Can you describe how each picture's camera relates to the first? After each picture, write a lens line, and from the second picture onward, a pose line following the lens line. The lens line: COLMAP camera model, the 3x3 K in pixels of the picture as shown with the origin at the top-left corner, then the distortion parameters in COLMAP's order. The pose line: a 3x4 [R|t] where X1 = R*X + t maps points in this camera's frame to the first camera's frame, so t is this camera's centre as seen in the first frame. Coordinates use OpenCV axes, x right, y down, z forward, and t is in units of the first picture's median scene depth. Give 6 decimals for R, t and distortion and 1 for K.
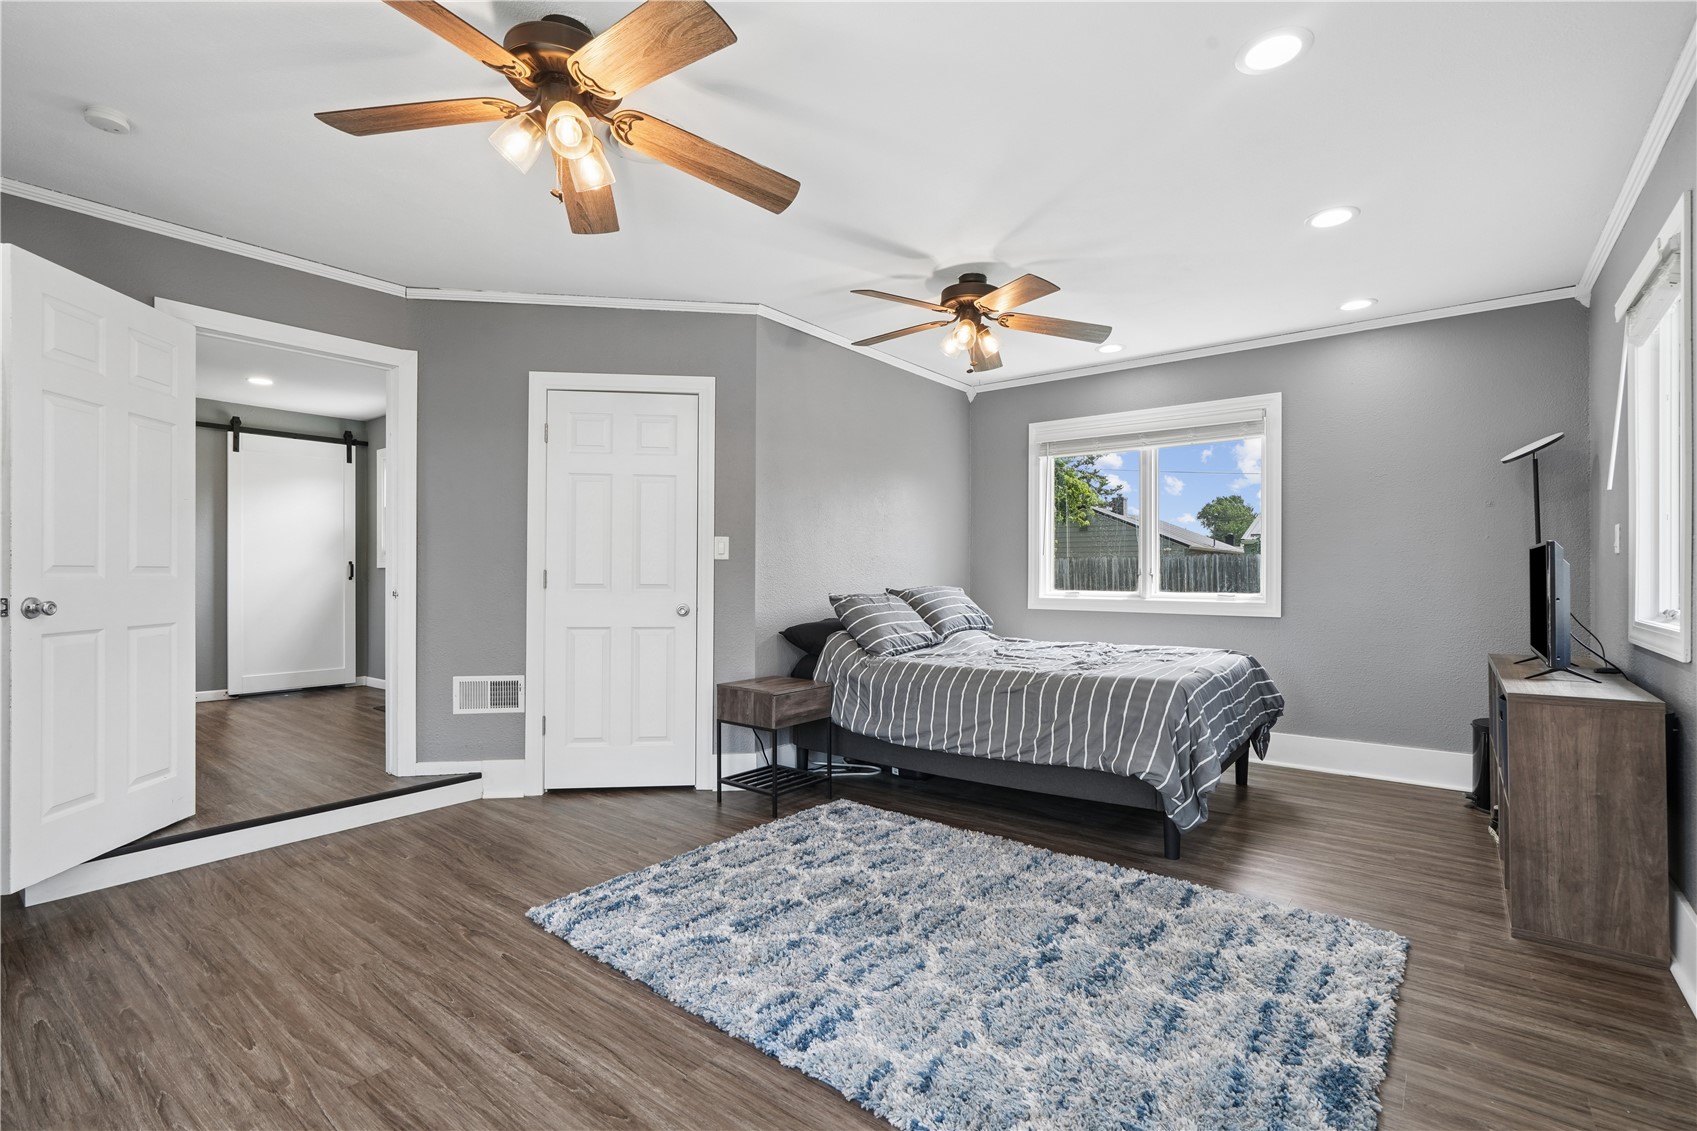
lens RADIAL K [[771.8, 0, 854.0], [0, 771.8, 572.6], [0, 0, 1]] dist [-0.000531, 0.000974]
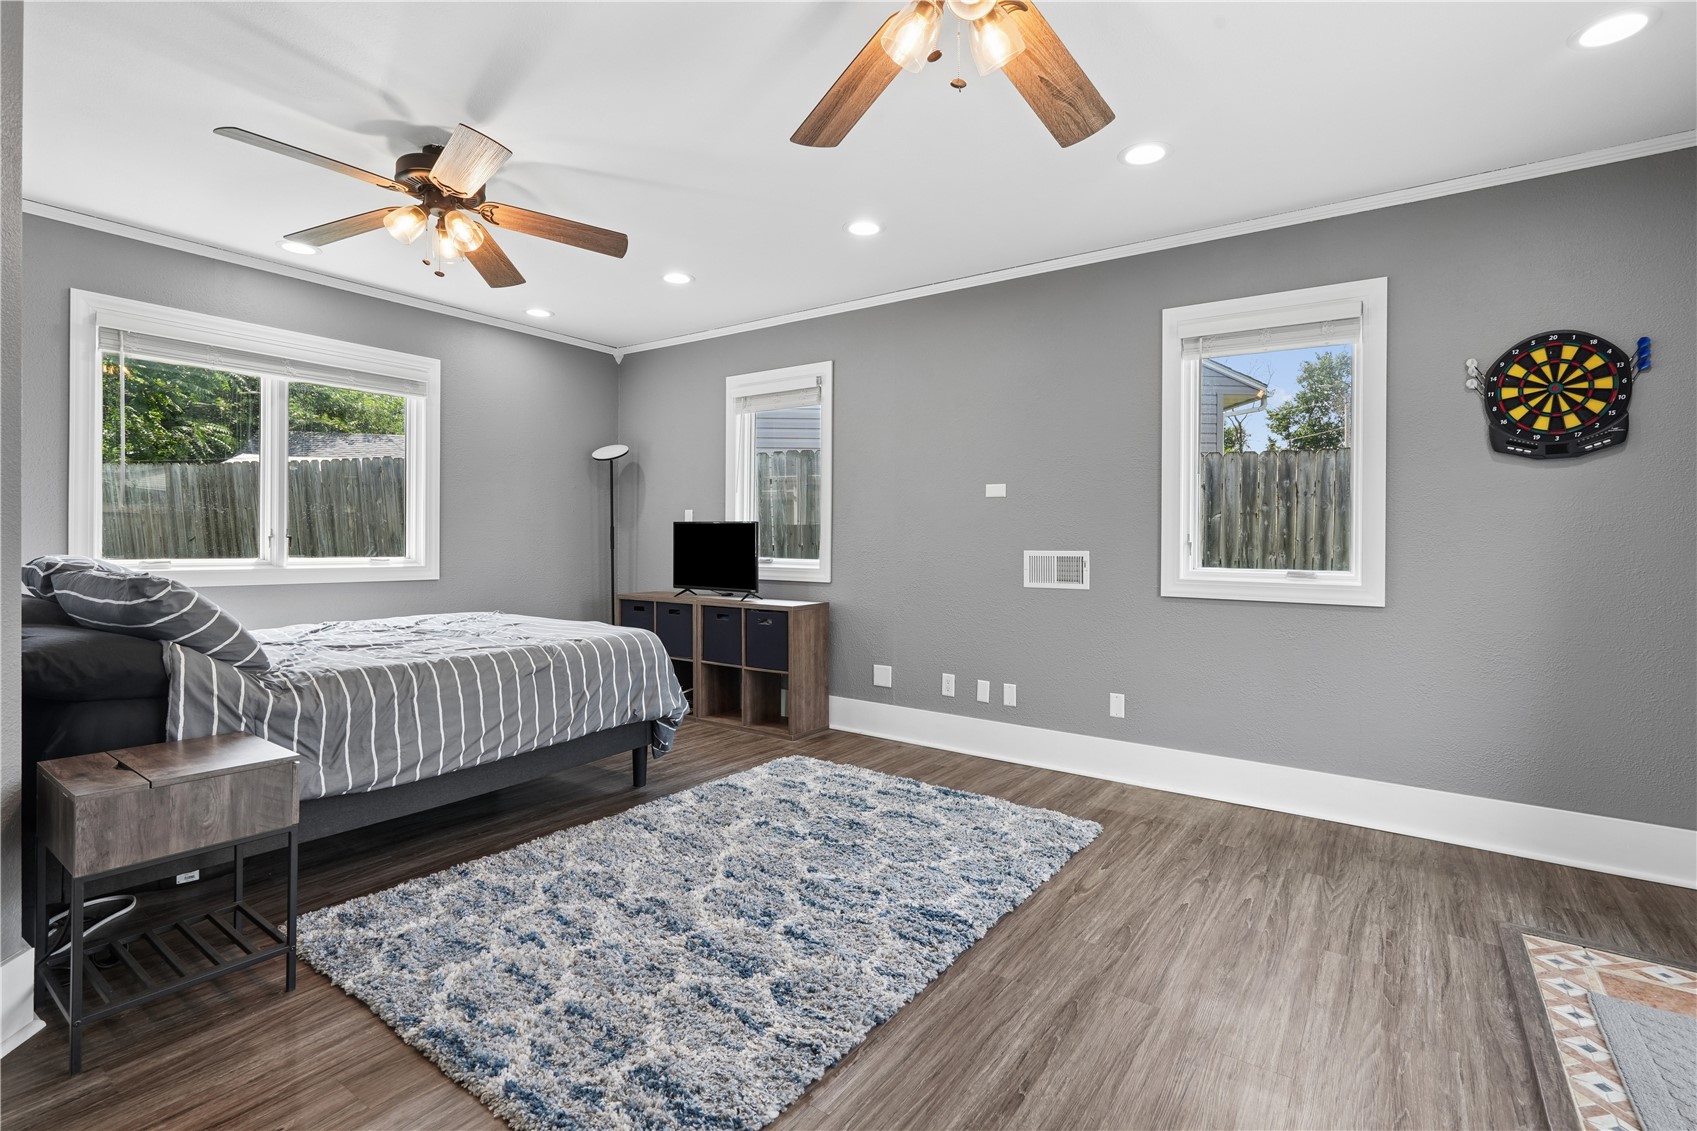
lens RADIAL K [[771.8, 0, 875.7], [0, 771.8, 541.5], [0, 0, 1]] dist [-0.000531, 0.000974]
pose [[-0.057954, -0.001007, 0.998319, -0.766053], [-0.011690, 0.999932, 0.000330, 0.000610], [-0.998251, -0.011651, -0.057962, 0.725100]]
